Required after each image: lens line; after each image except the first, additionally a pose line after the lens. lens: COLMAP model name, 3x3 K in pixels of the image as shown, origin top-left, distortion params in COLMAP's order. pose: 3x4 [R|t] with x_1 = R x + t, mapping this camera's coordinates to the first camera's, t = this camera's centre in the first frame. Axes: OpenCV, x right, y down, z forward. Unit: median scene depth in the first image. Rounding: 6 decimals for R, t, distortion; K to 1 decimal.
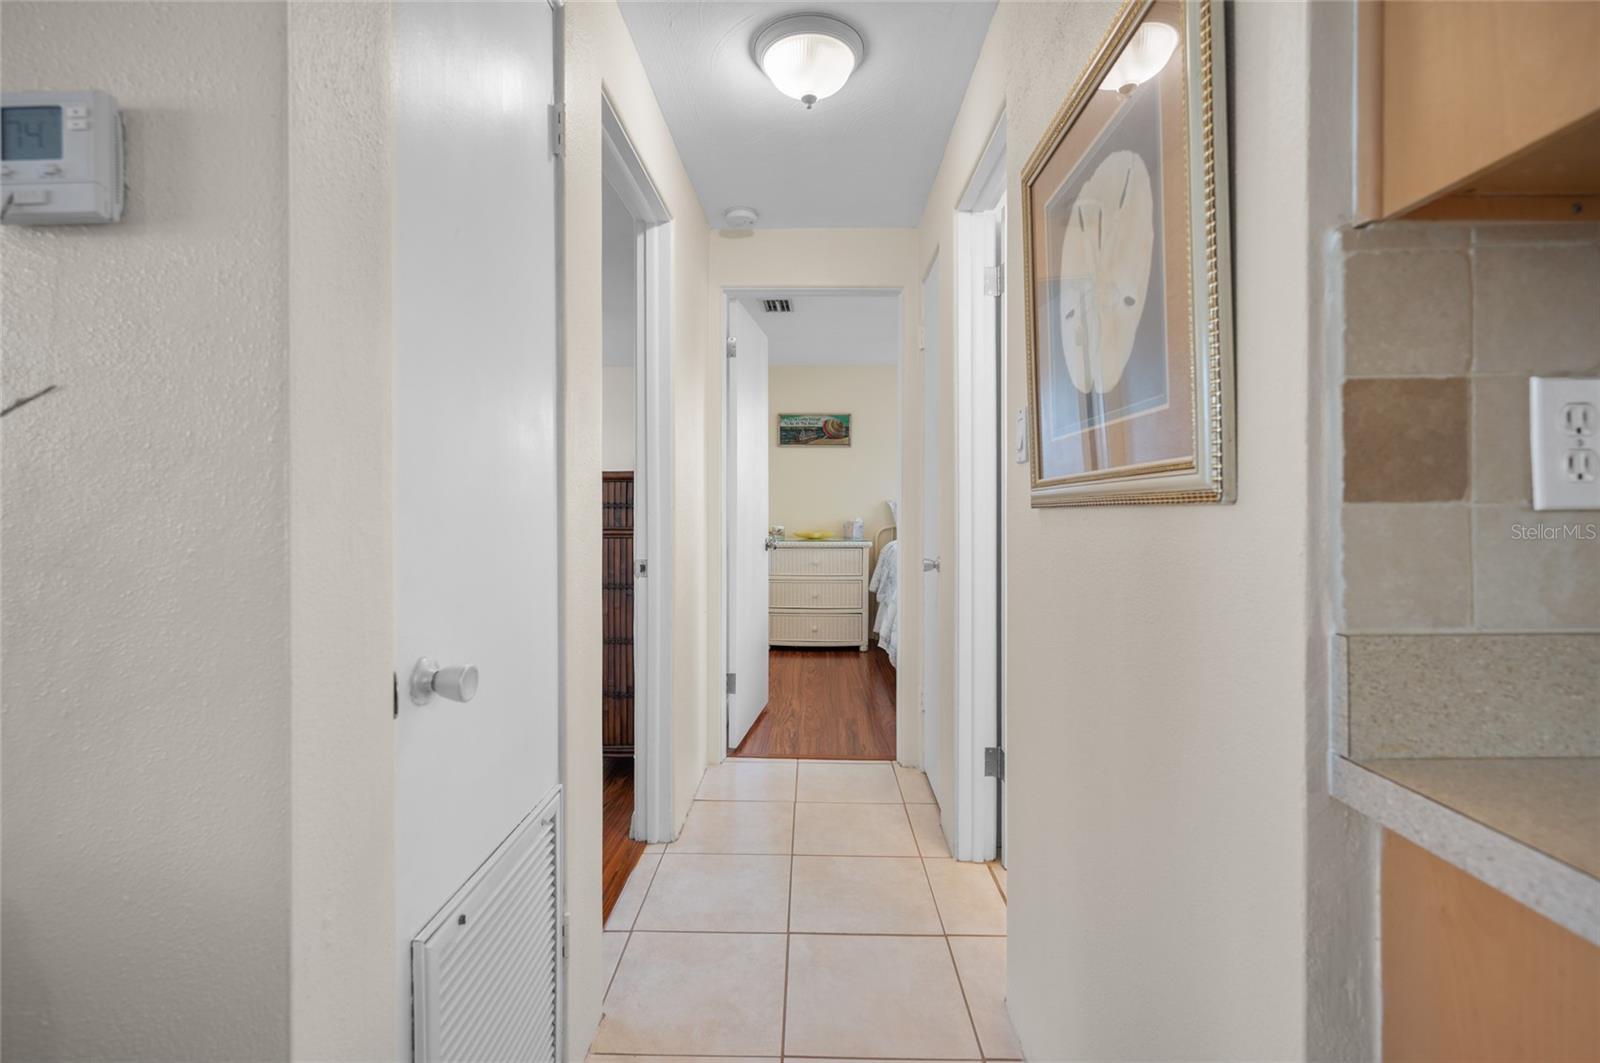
lens RADIAL K [[738.0, 0, 801.1], [0, 738.0, 521.0], [0, 0, 1]] dist [-0.000007, -0.000002]
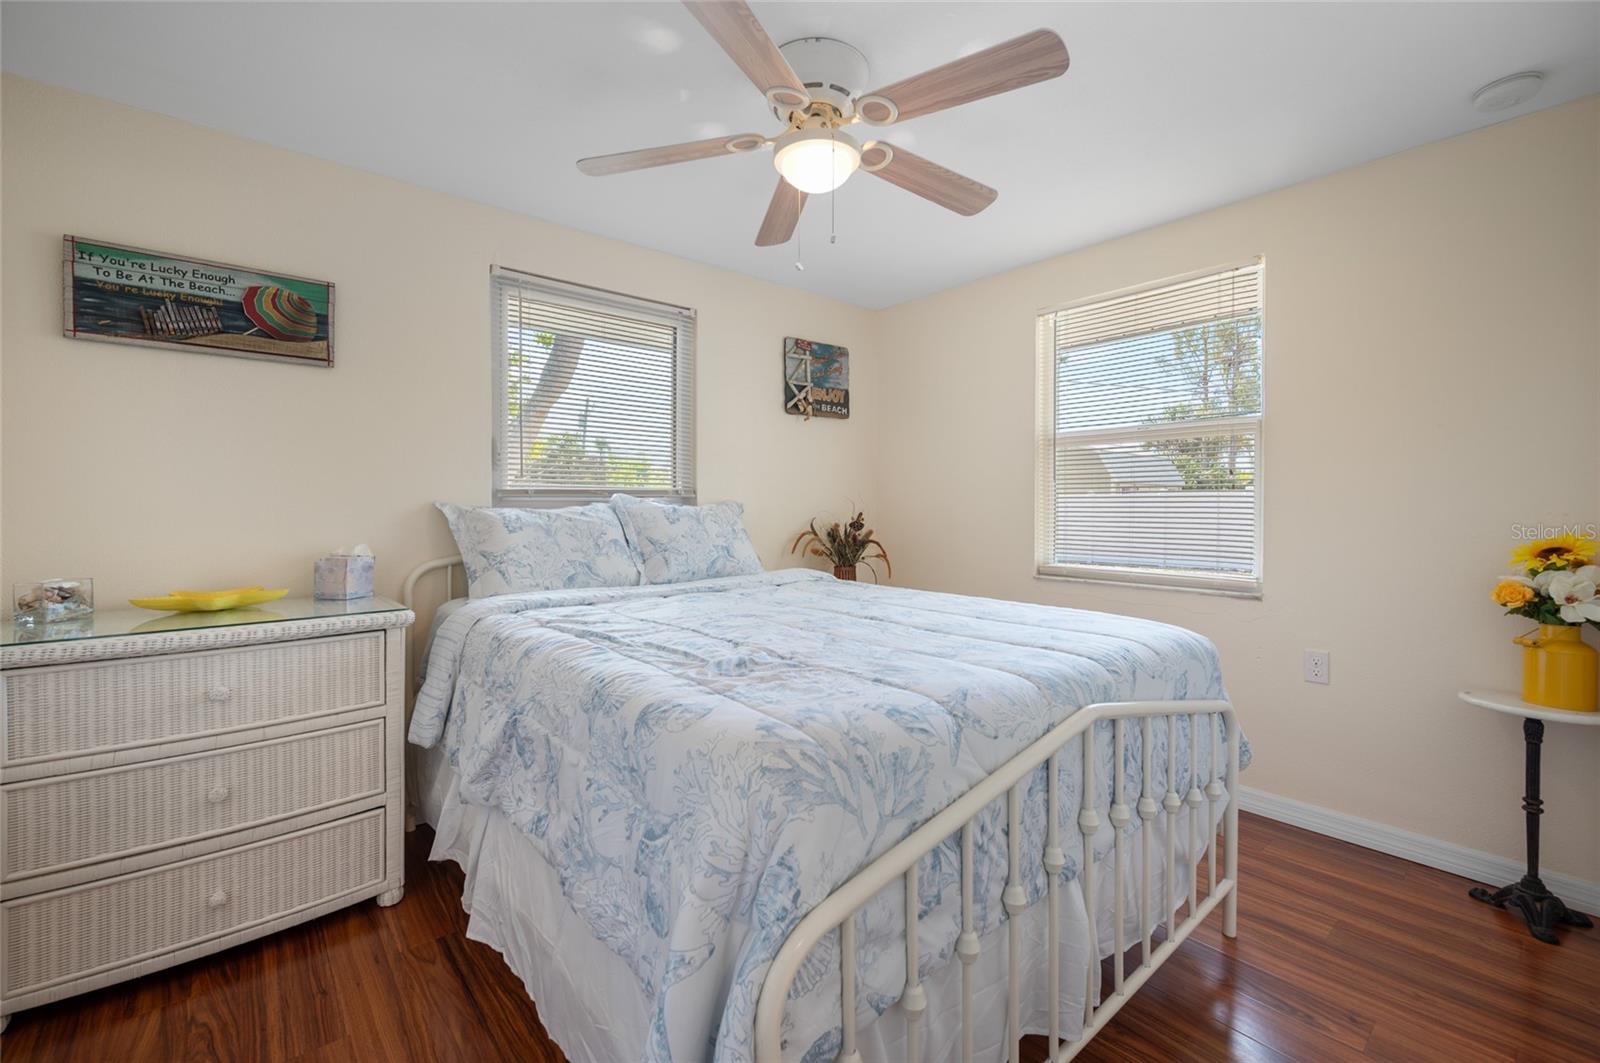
lens RADIAL K [[680.0, 0, 811.7], [0, 680.0, 524.8], [0, 0, 1]] dist [-0.002324, -0.000335]
pose [[0.753361, -0.010992, 0.657515, 0.020066], [0.019923, 0.999783, -0.006114, -0.008632], [-0.657305, 0.017706, 0.753416, 0.563446]]
